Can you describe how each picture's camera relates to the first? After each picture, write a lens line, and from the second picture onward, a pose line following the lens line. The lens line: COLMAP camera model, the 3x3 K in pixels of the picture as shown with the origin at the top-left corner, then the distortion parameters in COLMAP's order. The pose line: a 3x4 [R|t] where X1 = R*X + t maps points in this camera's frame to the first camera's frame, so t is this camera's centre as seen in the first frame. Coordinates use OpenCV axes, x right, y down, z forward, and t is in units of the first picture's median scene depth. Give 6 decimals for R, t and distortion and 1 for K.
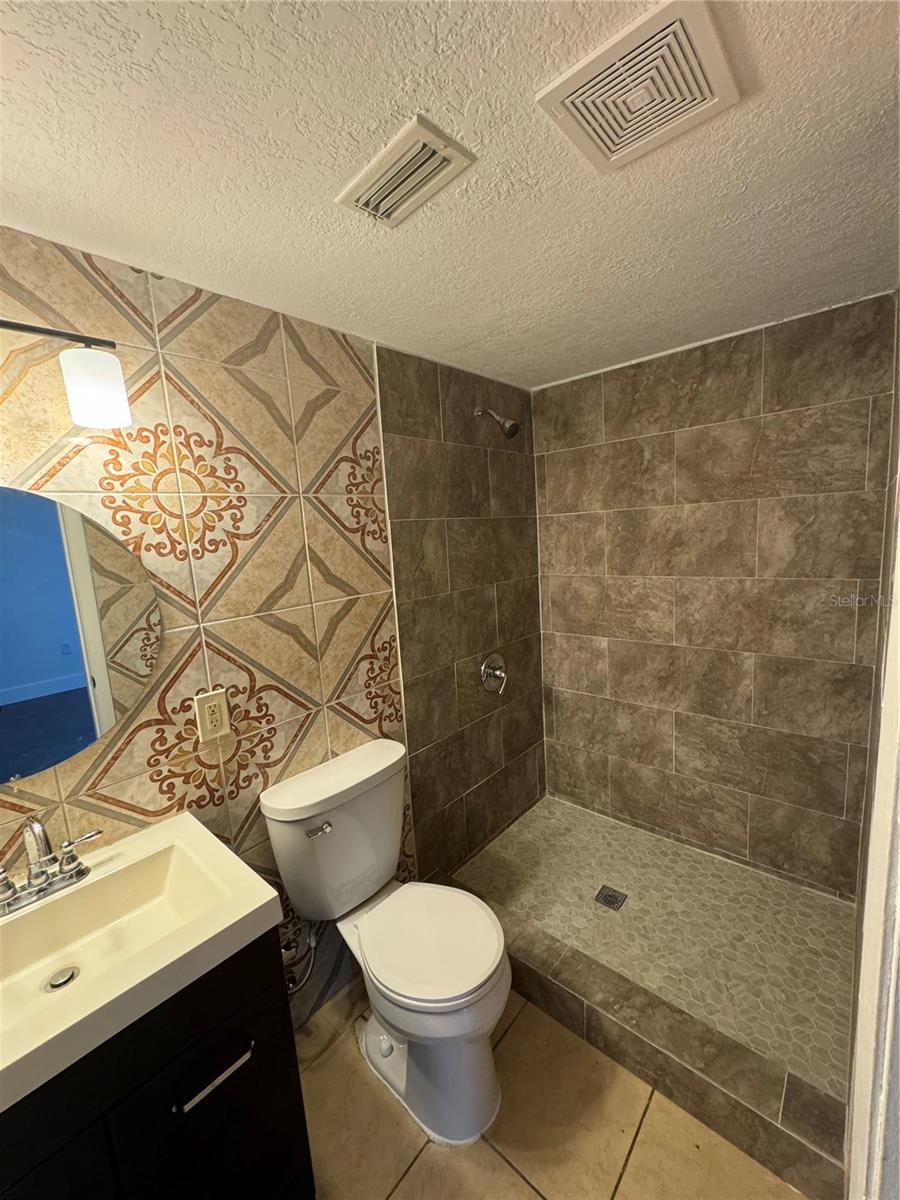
lens RADIAL K [[476.2, 0, 451.9], [0, 476.2, 601.1], [0, 0, 1]] dist [-0.001097, -0.000150]
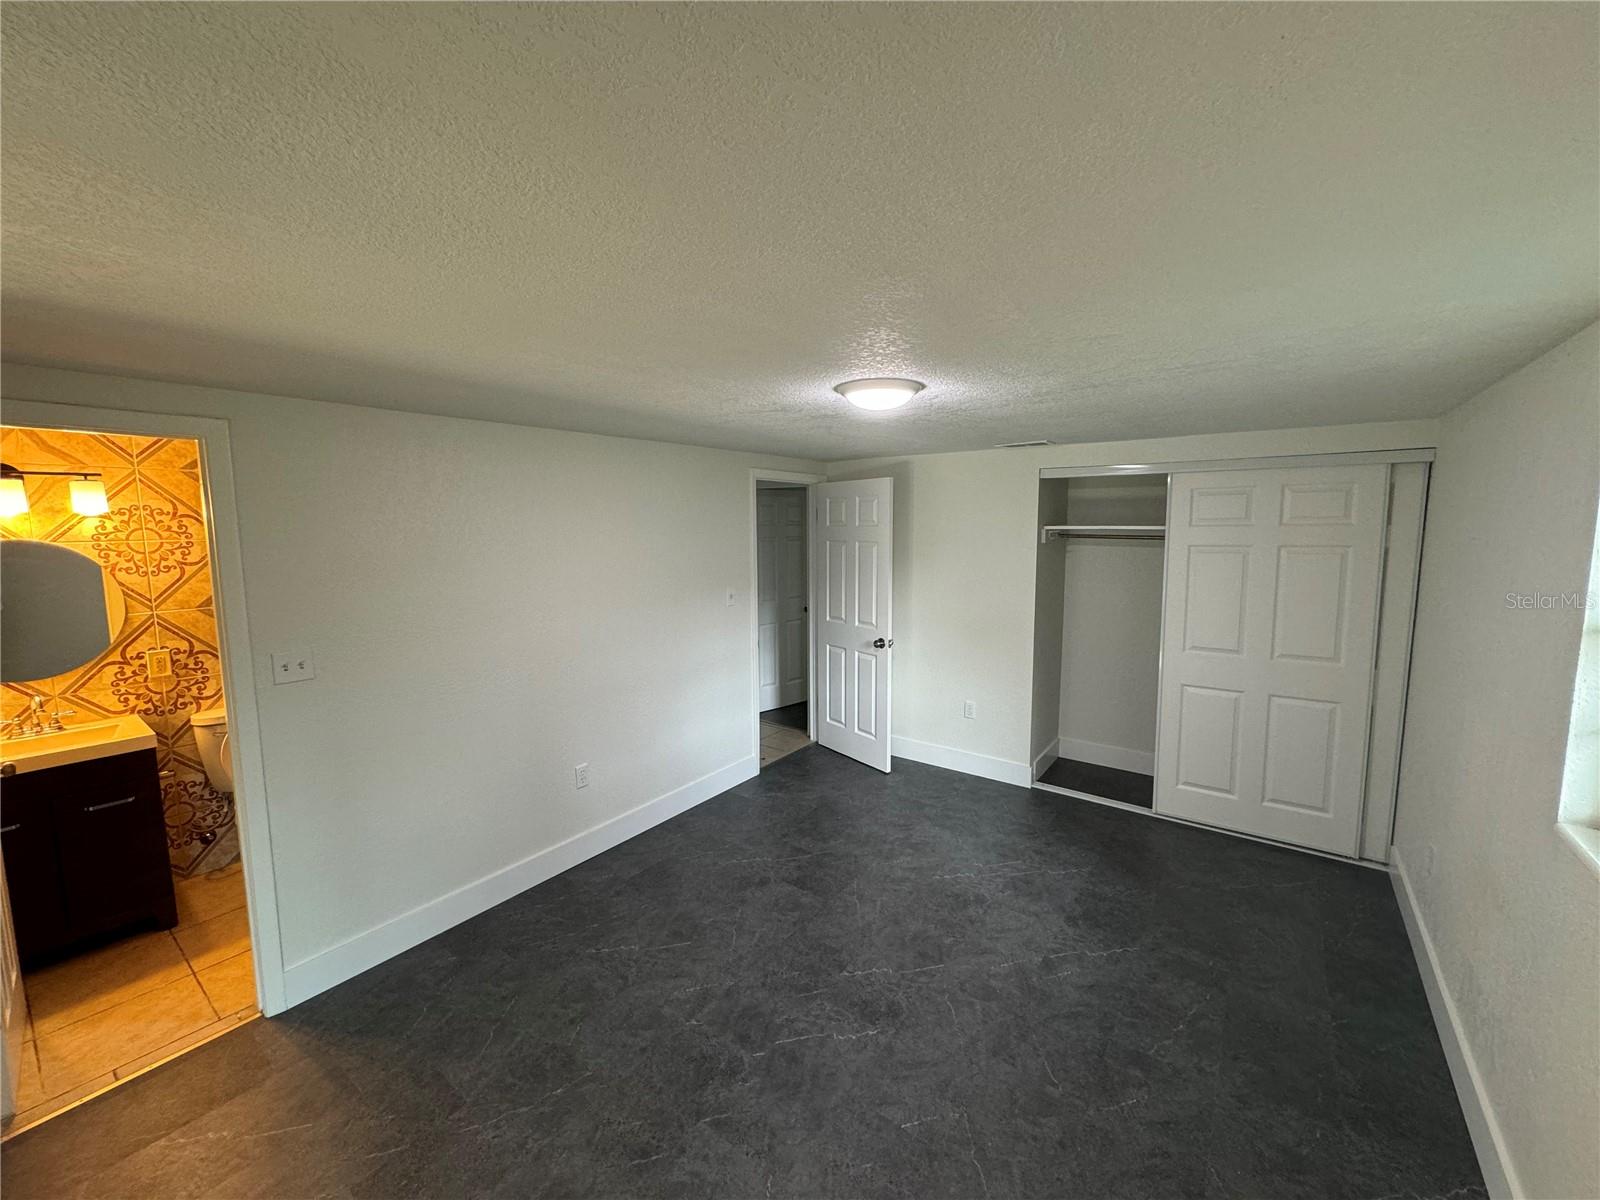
lens RADIAL K [[635.0, 0, 799.2], [0, 635.0, 595.2], [0, 0, 1]] dist [-0.001097, -0.000150]
pose [[0.995790, 0.043697, 0.080581, 1.754553], [-0.040133, 0.998166, -0.045327, -0.003724], [-0.082413, 0.041902, 0.995717, -1.641322]]
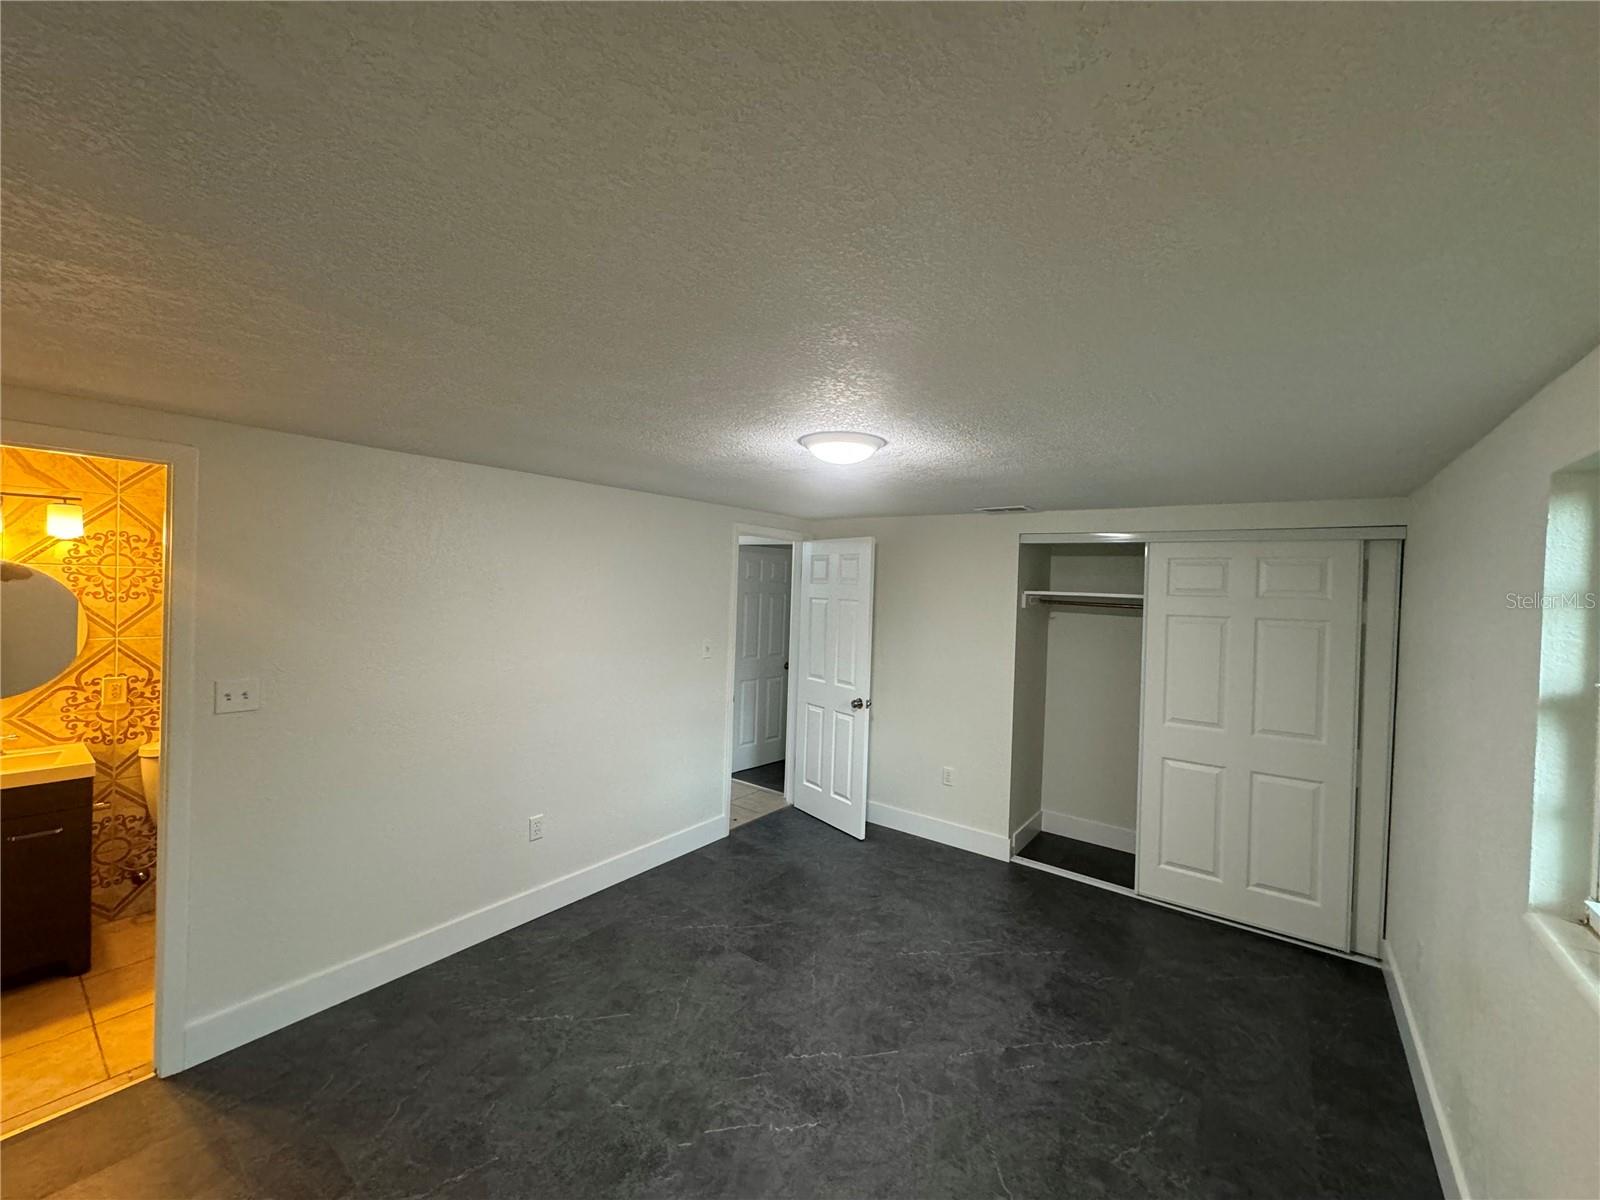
lens RADIAL K [[635.0, 0, 801.6], [0, 635.0, 596.2], [0, 0, 1]] dist [-0.001097, -0.000150]
pose [[0.993294, 0.091563, 0.070589, 1.891189], [-0.080875, 0.986597, -0.141721, 0.023852], [-0.082619, 0.135062, 0.987387, -1.627059]]
